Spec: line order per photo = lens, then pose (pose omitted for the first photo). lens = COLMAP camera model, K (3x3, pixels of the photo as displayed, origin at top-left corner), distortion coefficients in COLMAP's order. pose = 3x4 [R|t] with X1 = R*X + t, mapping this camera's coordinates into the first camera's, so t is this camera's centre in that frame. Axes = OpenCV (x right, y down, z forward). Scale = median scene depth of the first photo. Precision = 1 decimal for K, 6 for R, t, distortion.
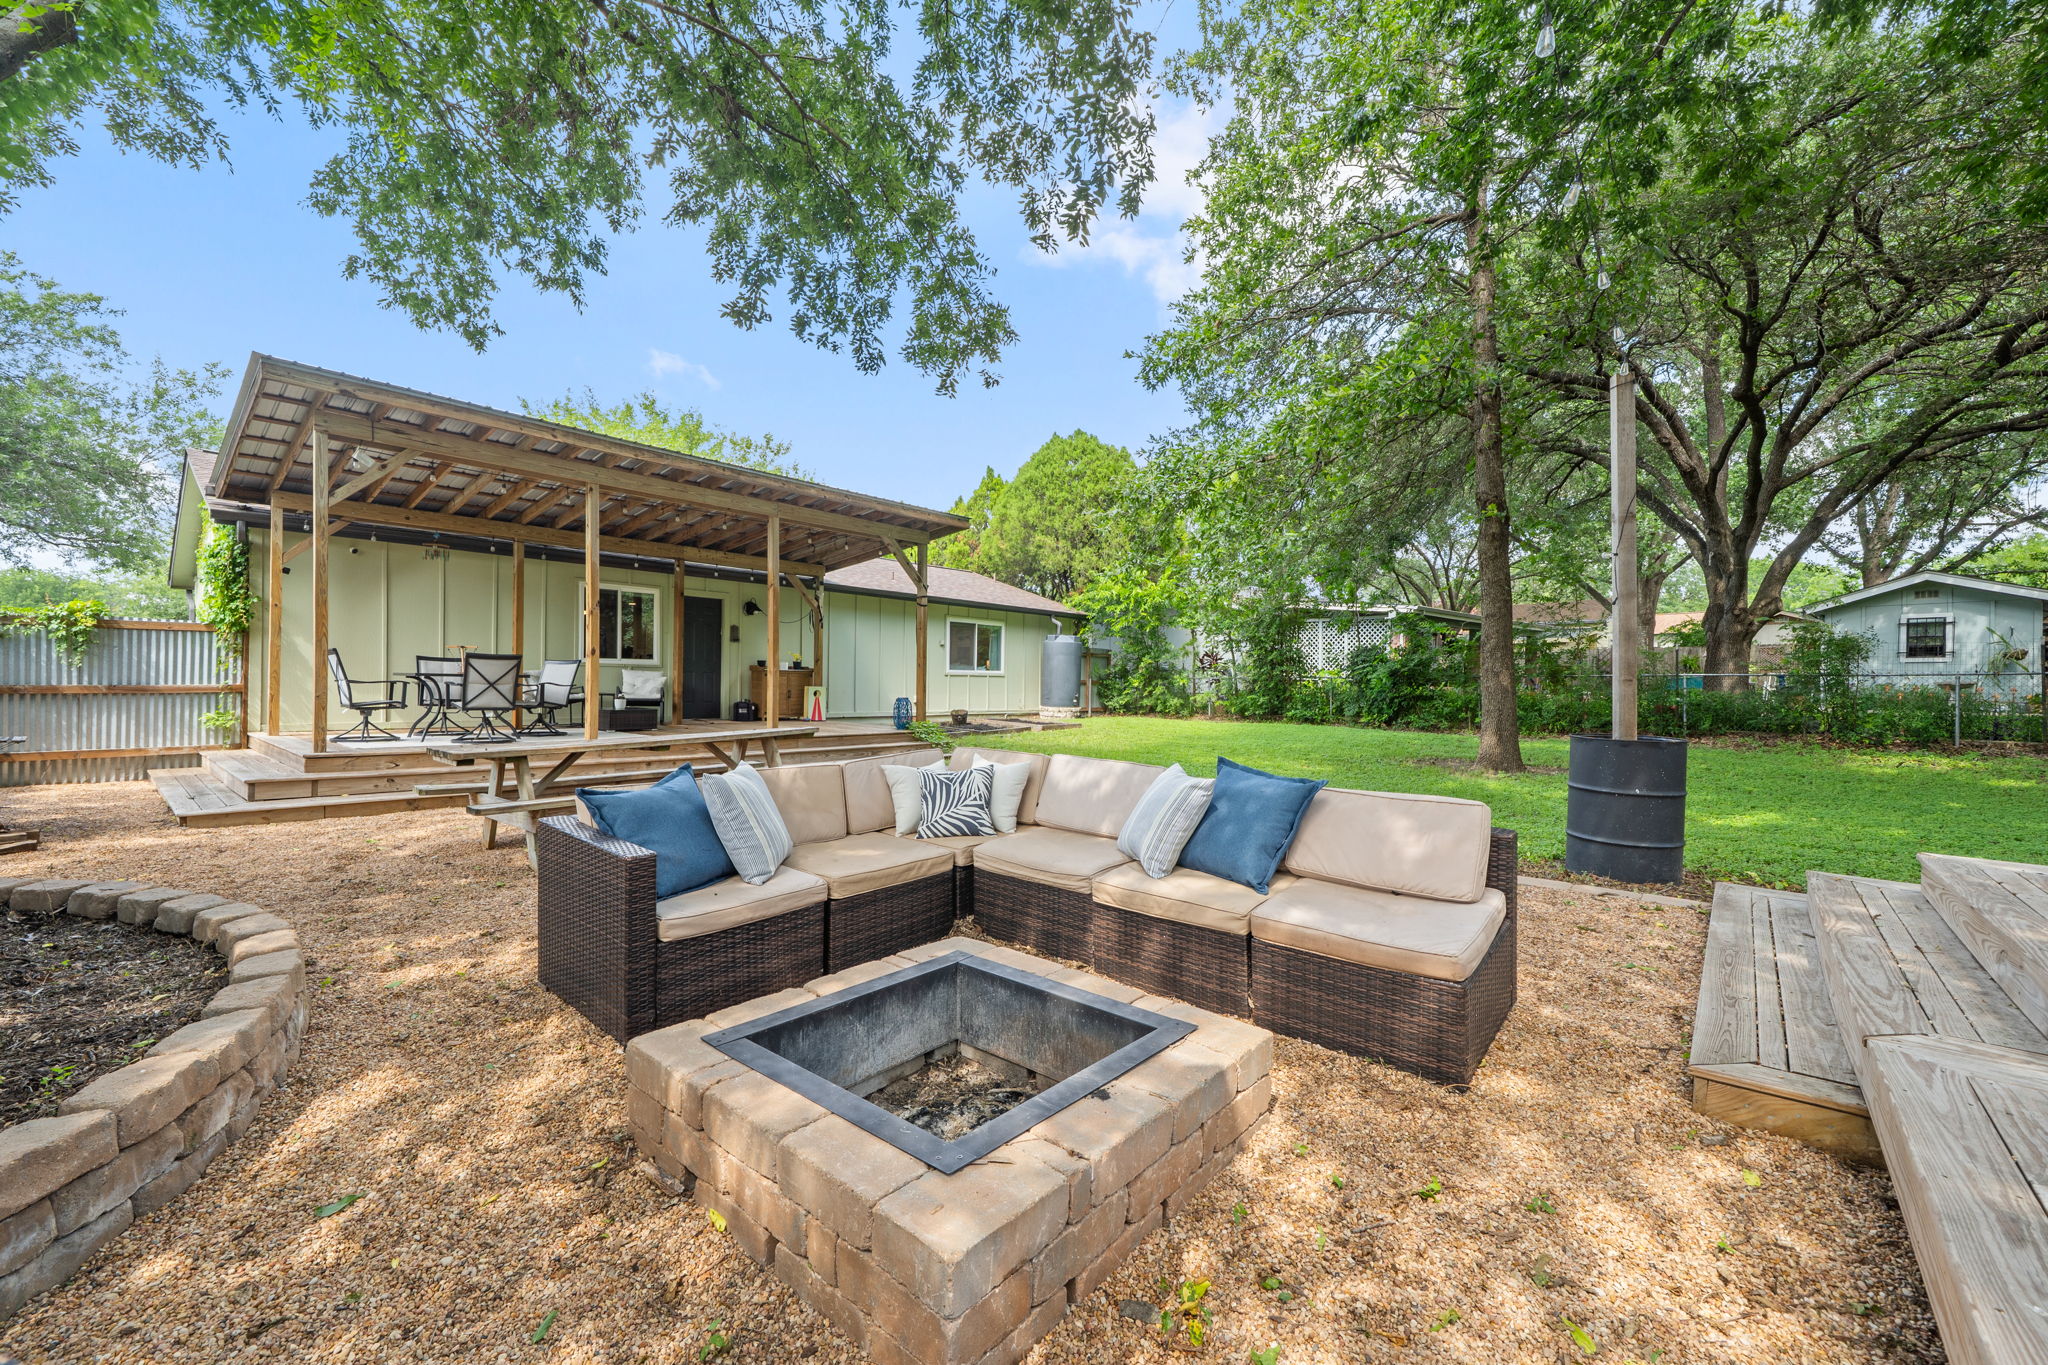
lens RADIAL K [[800.1, 0, 1024.0], [0, 800.1, 682.5], [0, 0, 1]] dist [-0.023410, -0.000021]
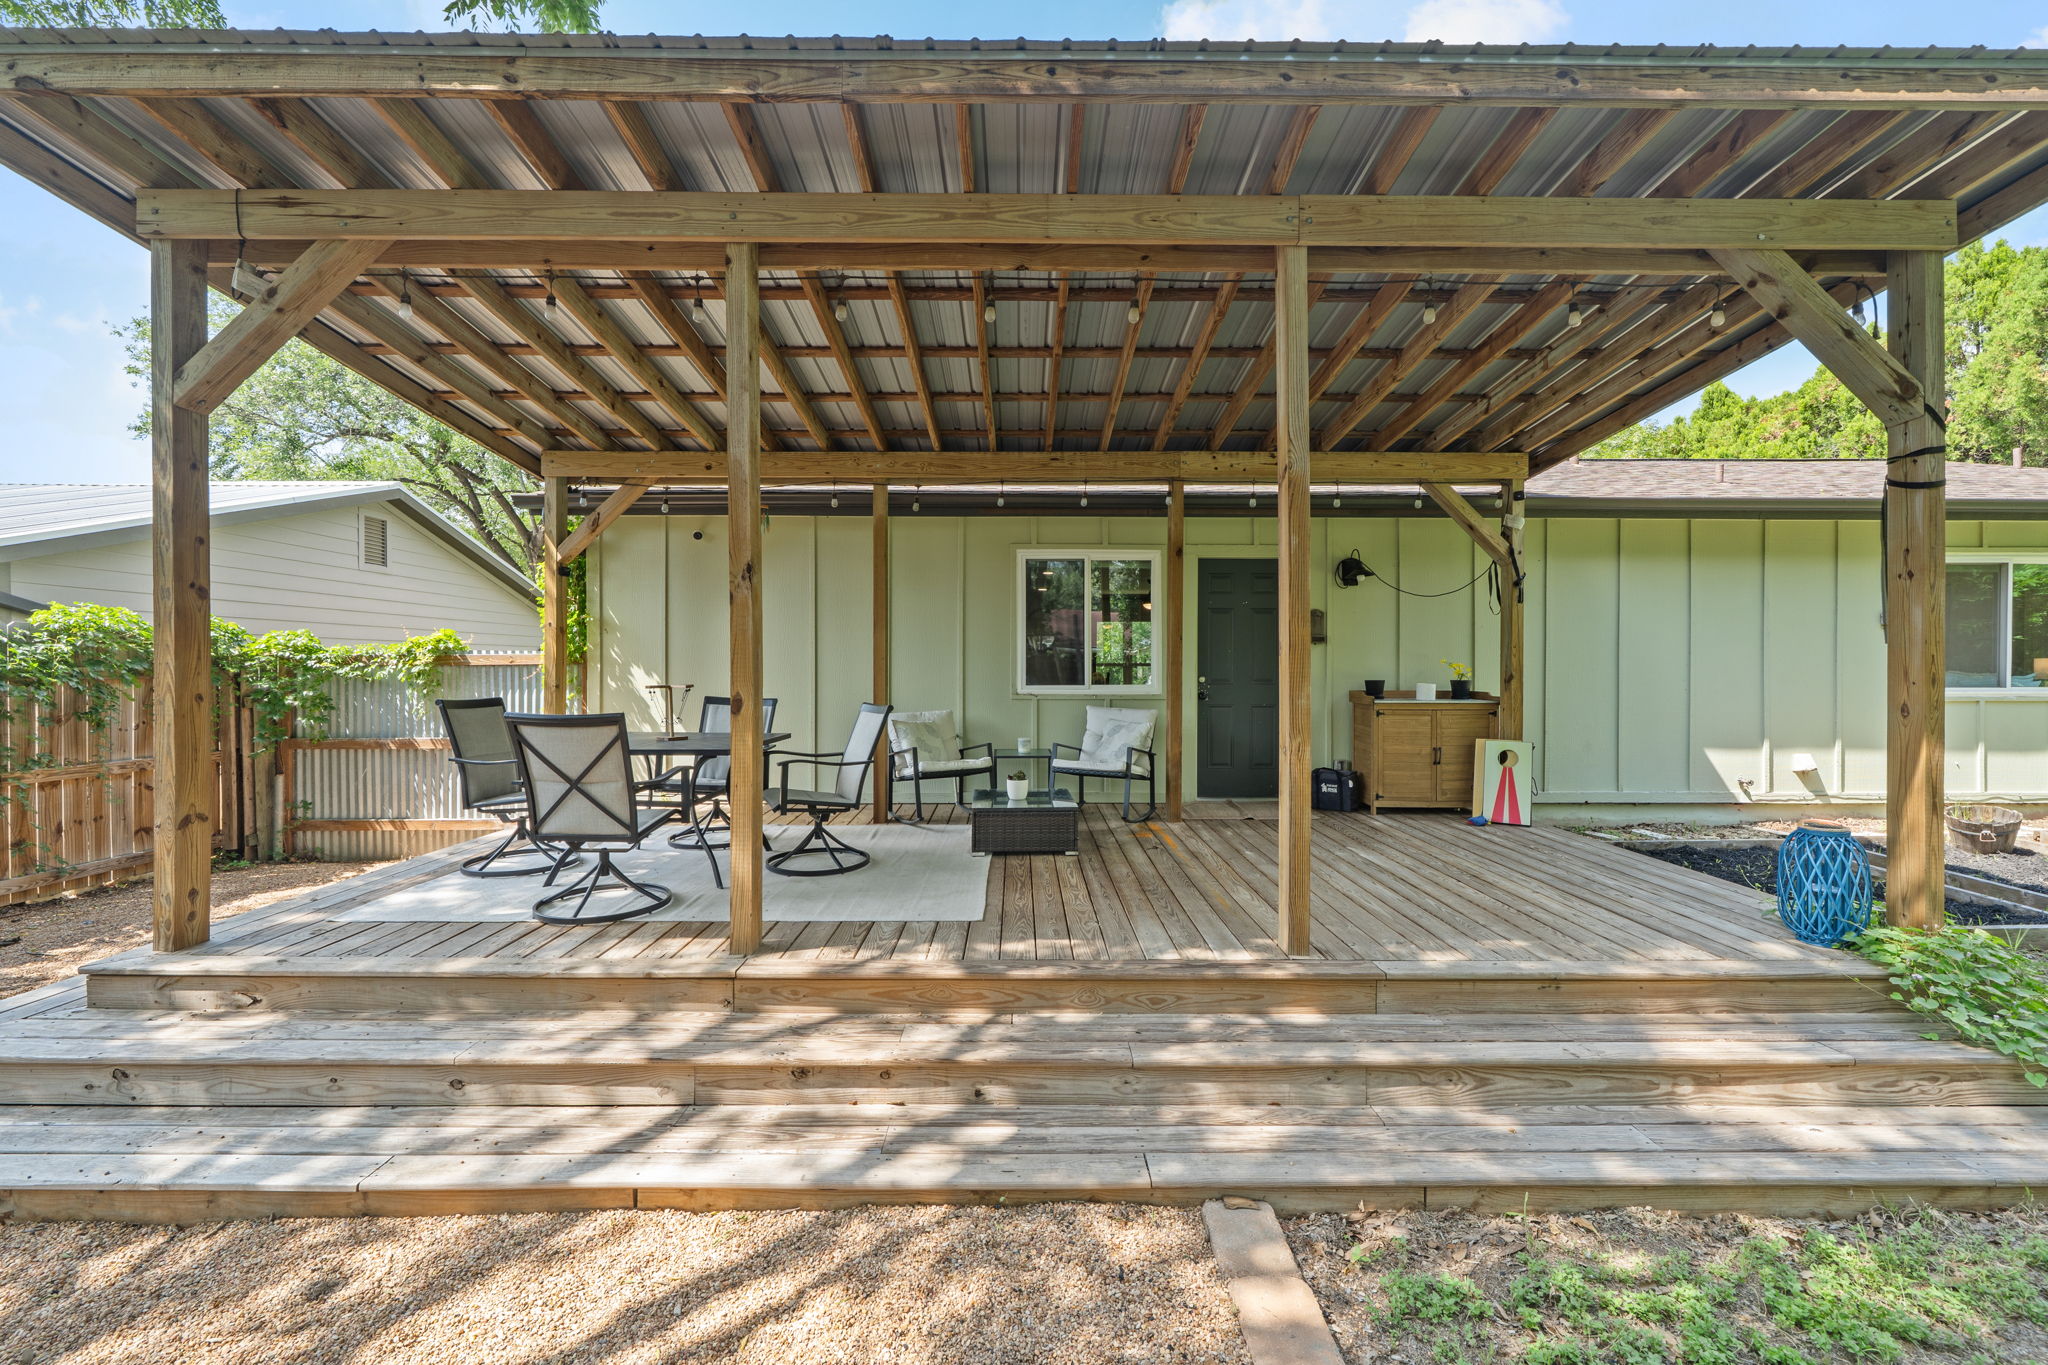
lens RADIAL K [[802.0, 0, 1034.0], [0, 802.0, 685.5], [0, 0, 1]] dist [-0.002647, -0.000006]
pose [[0.663985, 0.003957, -0.747736, -0.110862], [0.007695, 0.999897, 0.012124, -0.032658], [0.747707, -0.013804, 0.663886, 0.544279]]
